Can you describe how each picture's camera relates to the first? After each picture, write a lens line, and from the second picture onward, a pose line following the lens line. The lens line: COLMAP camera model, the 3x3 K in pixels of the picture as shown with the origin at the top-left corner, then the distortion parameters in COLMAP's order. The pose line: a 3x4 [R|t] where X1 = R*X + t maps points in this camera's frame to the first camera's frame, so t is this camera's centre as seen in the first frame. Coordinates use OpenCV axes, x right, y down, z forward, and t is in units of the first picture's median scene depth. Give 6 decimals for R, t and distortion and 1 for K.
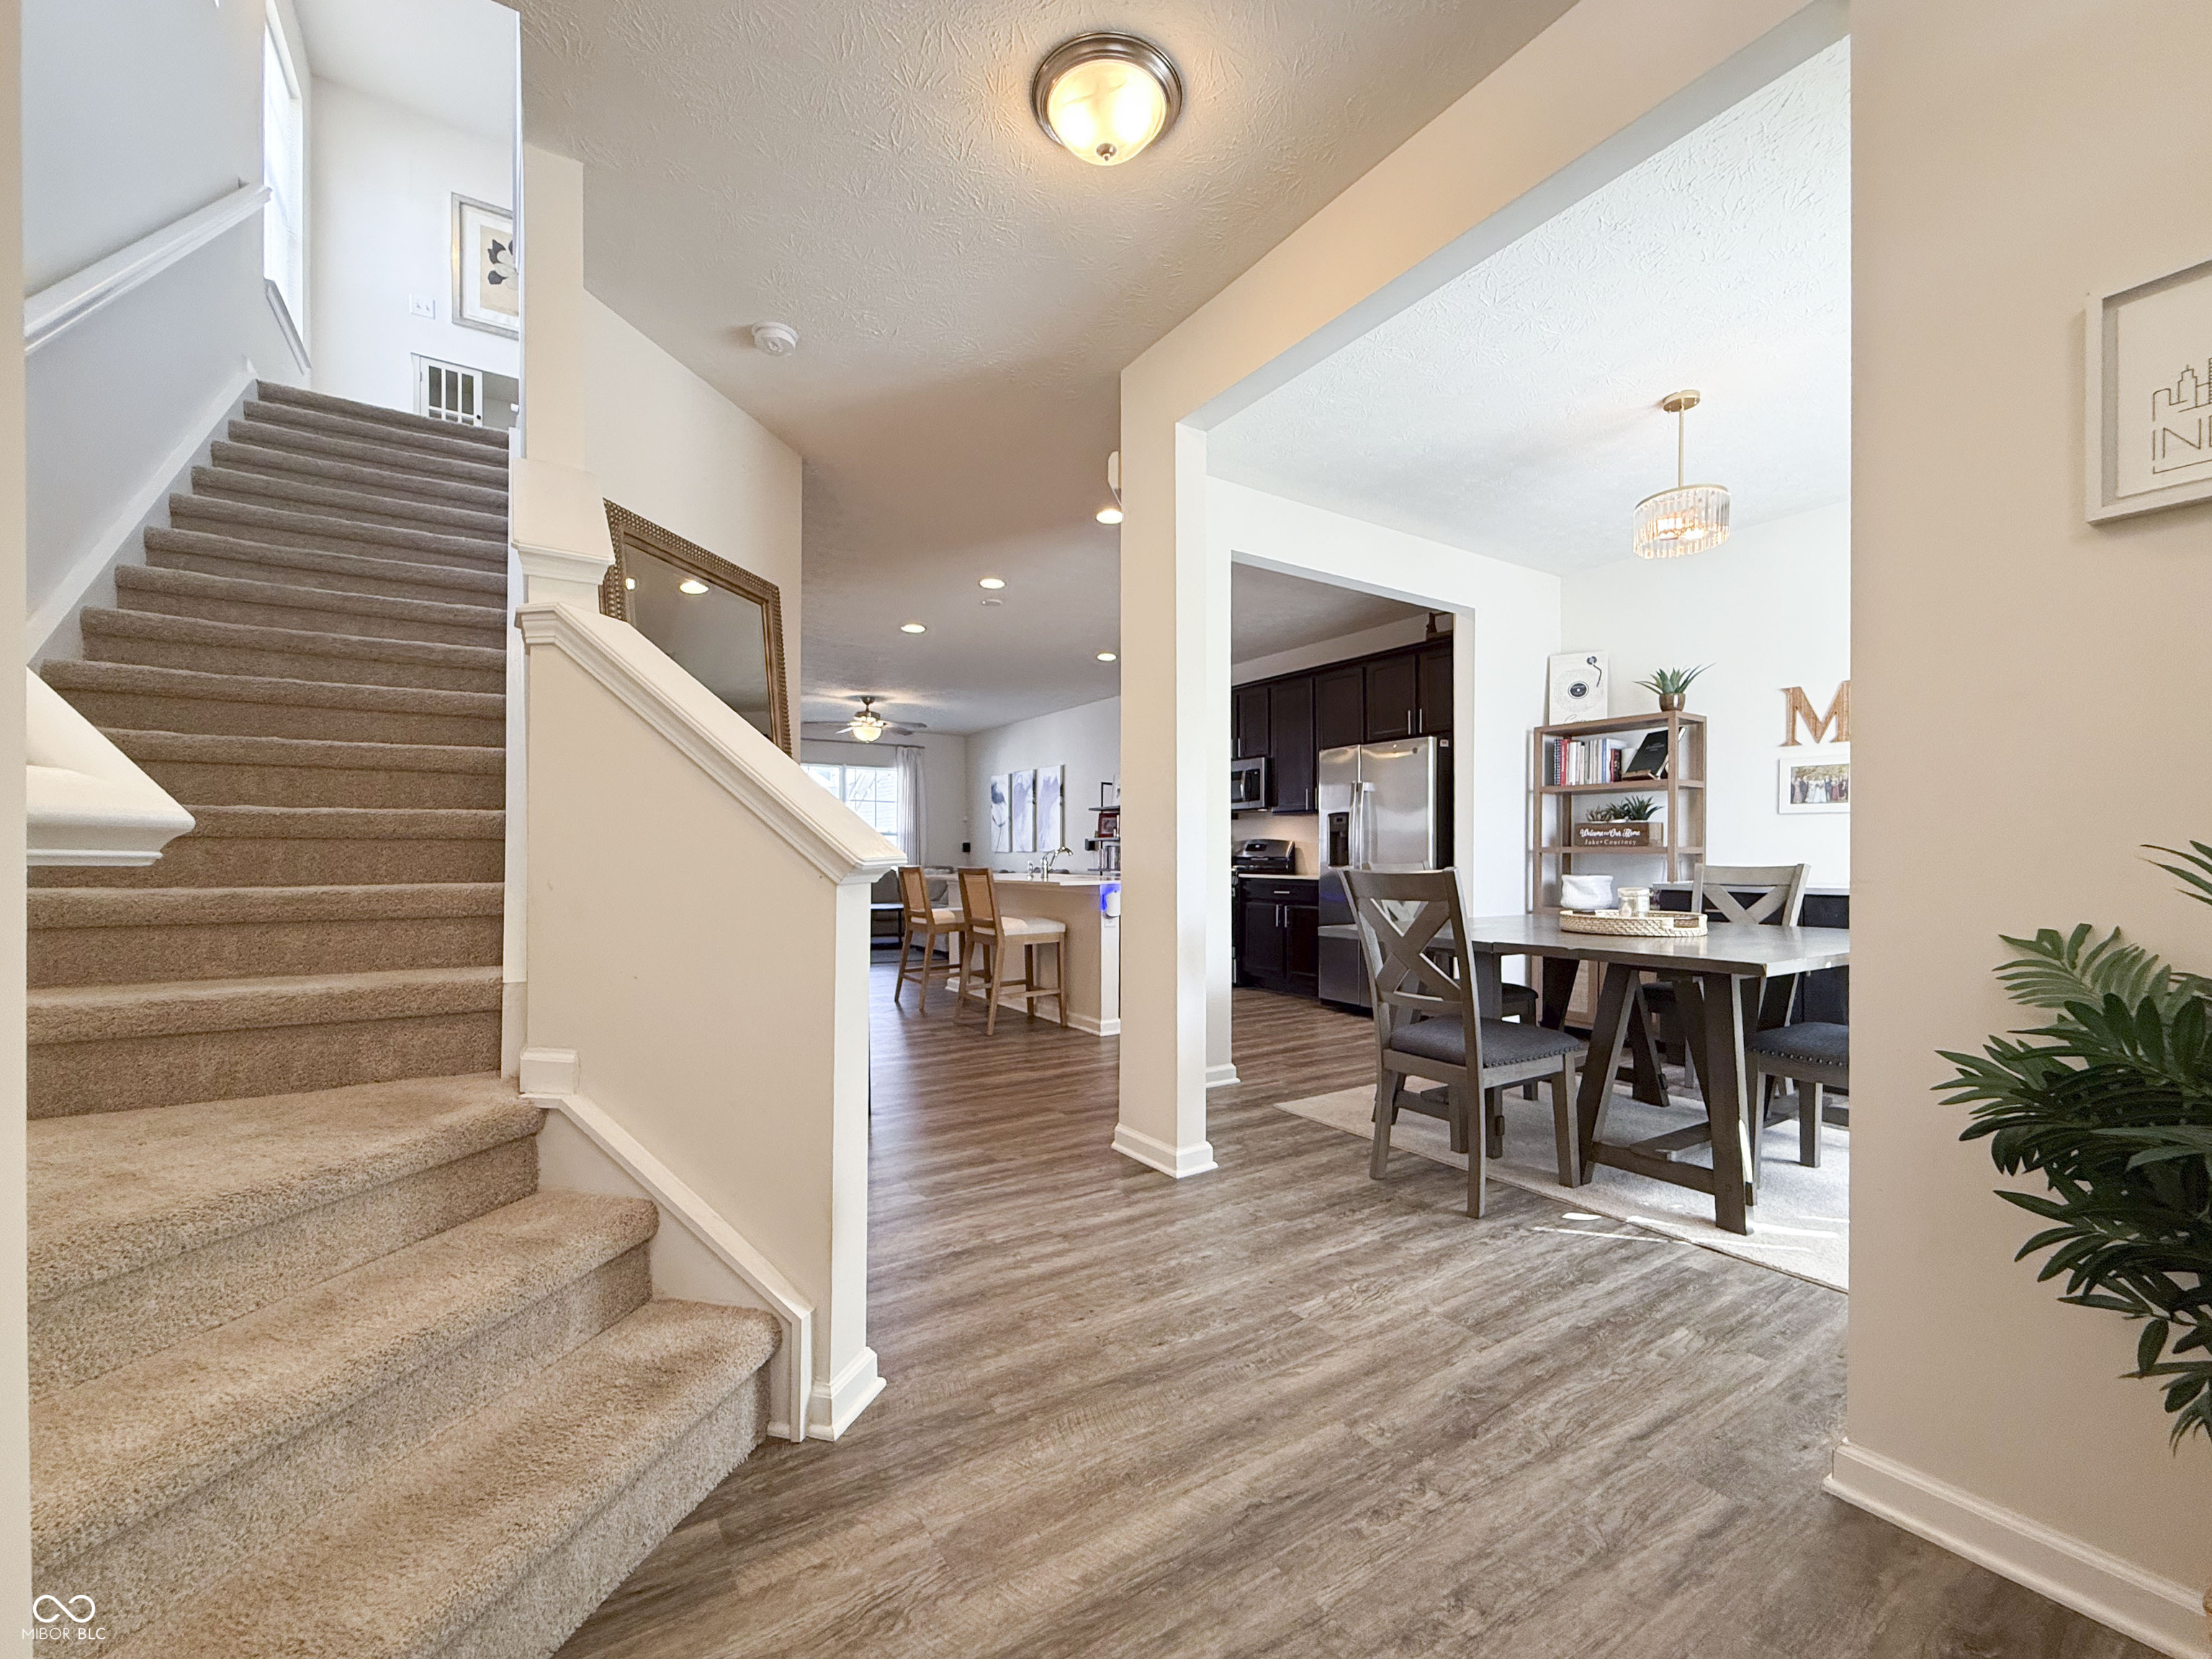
lens RADIAL K [[898.0, 0, 1121.0], [0, 898.0, 861.0], [0, 0, 1]] dist [-0.002162, -0.000274]
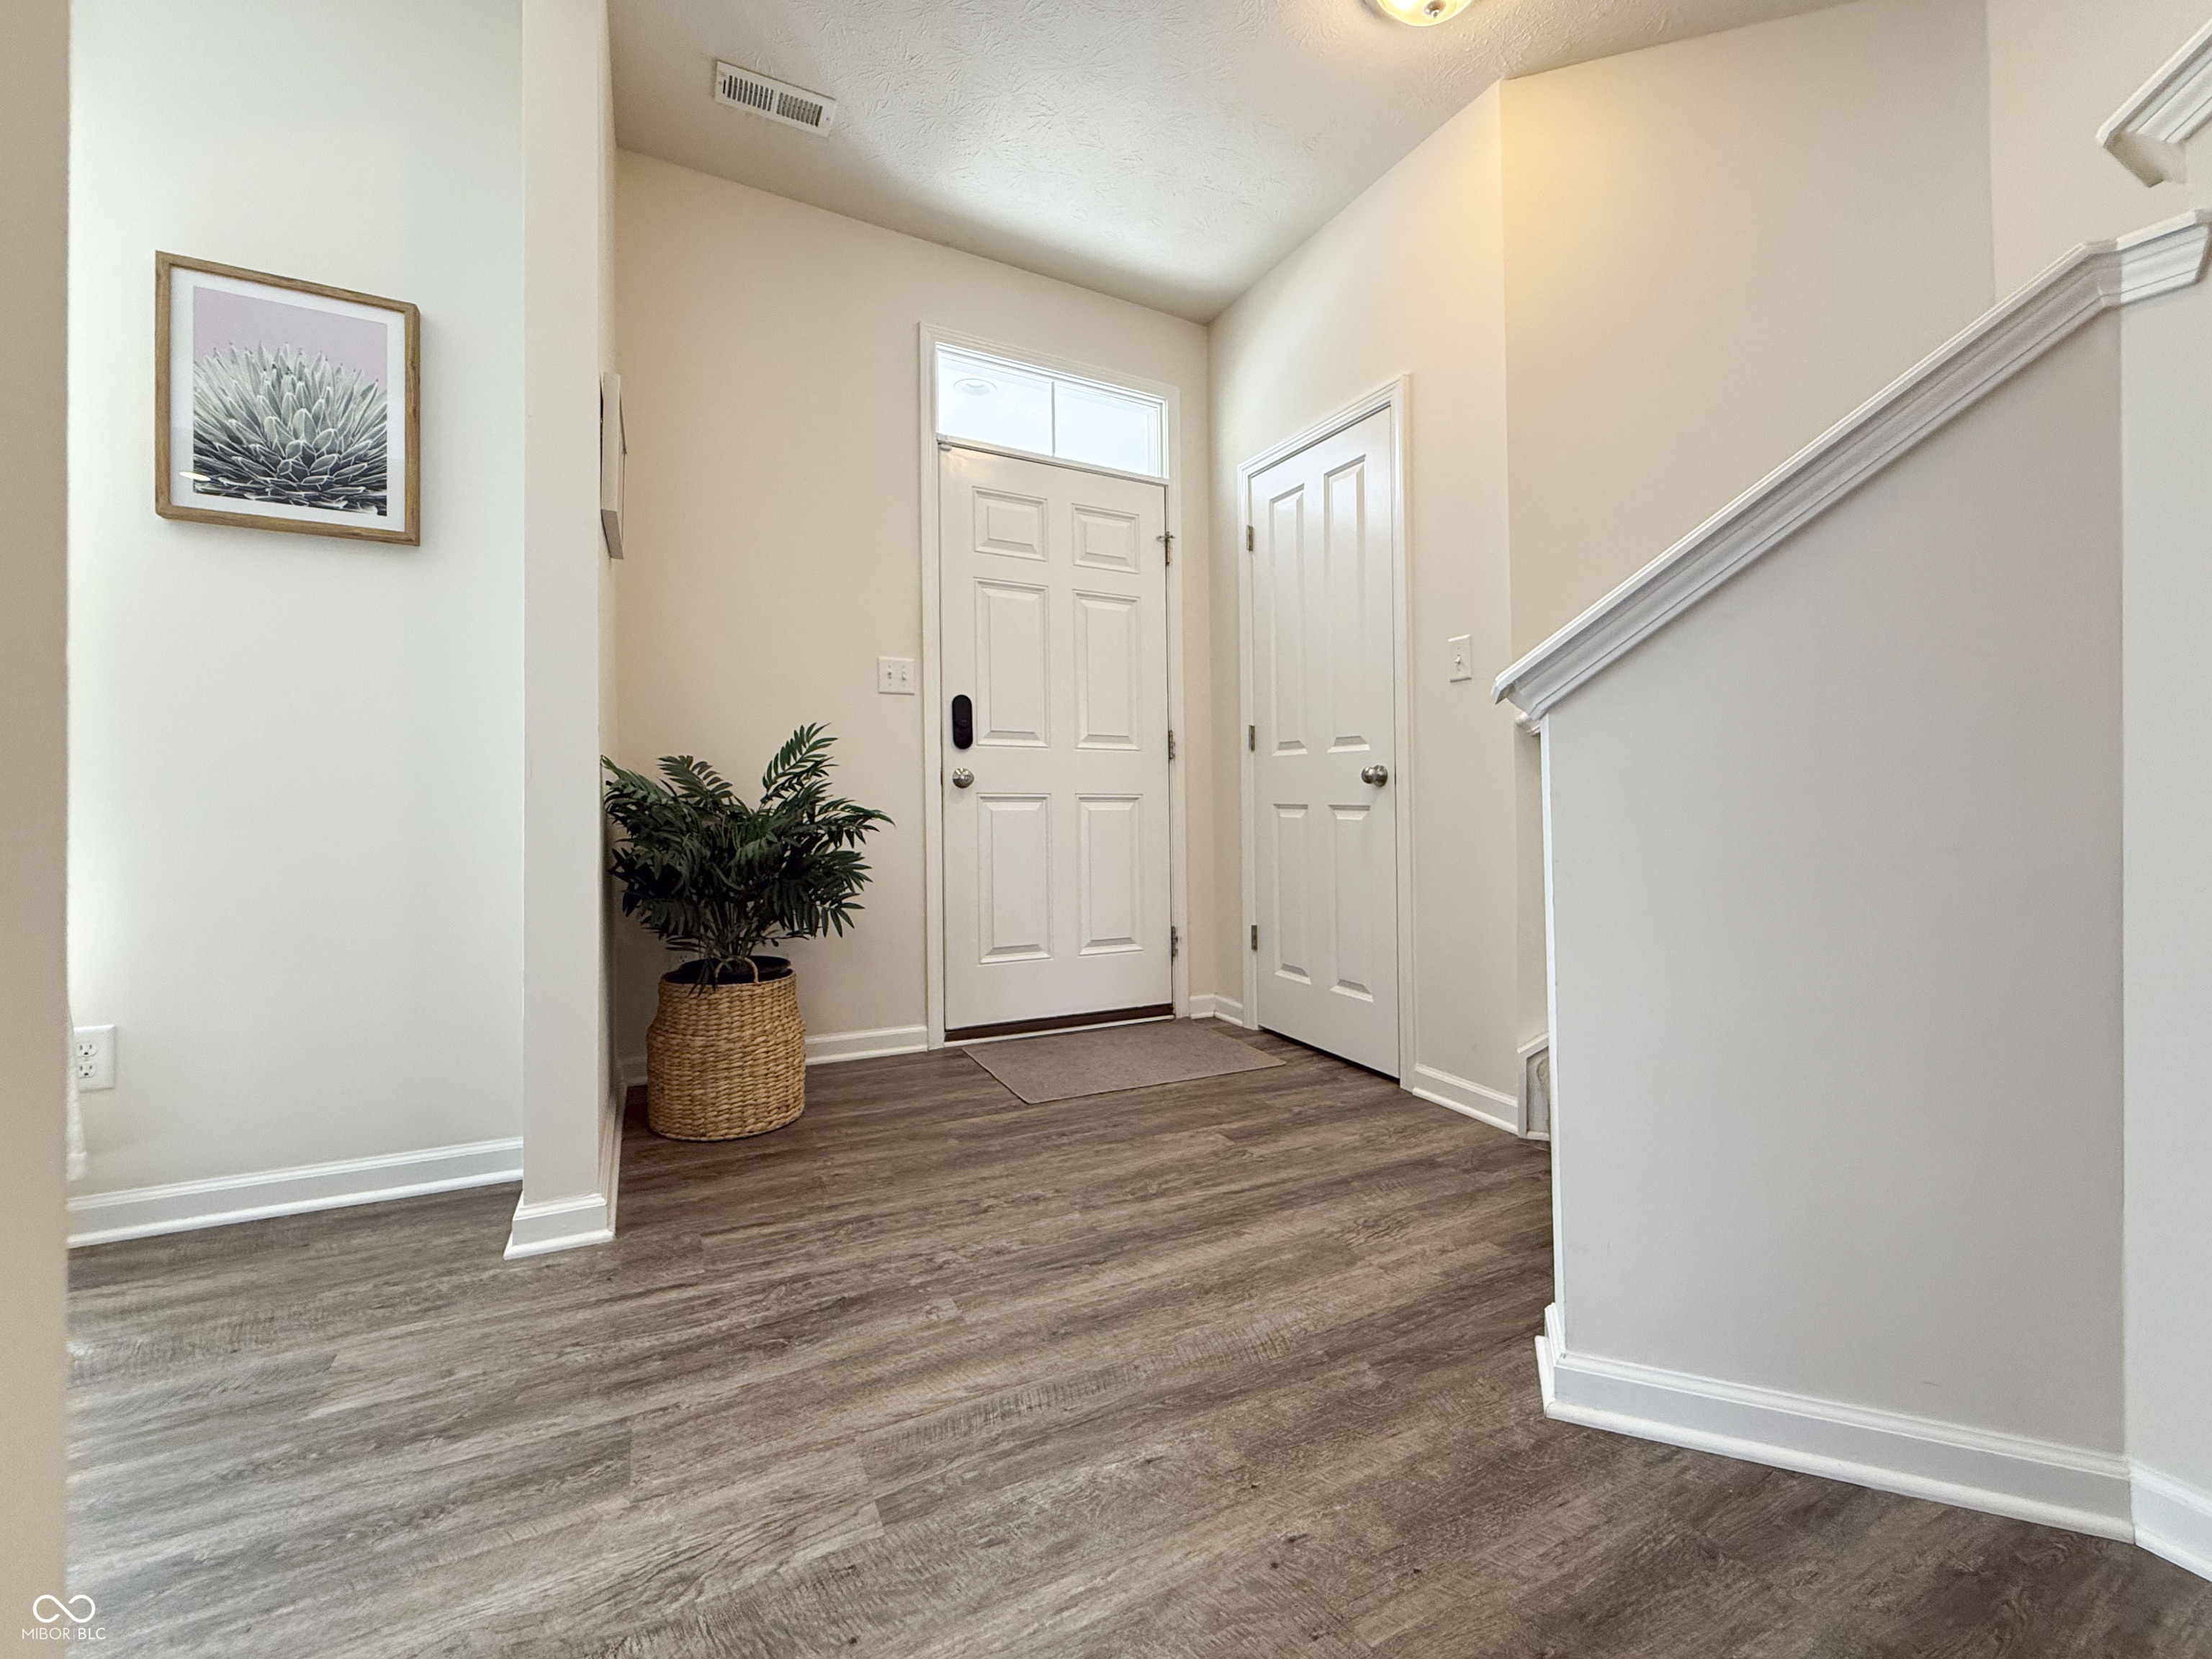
lens RADIAL K [[898.0, 0, 1115.7], [0, 898.0, 809.9], [0, 0, 1]] dist [-0.002162, -0.000274]
pose [[-0.994286, -0.010047, 0.106271, 0.003847], [-0.008127, 0.999796, 0.018487, 0.051957], [-0.106435, 0.017518, -0.994165, 0.987554]]
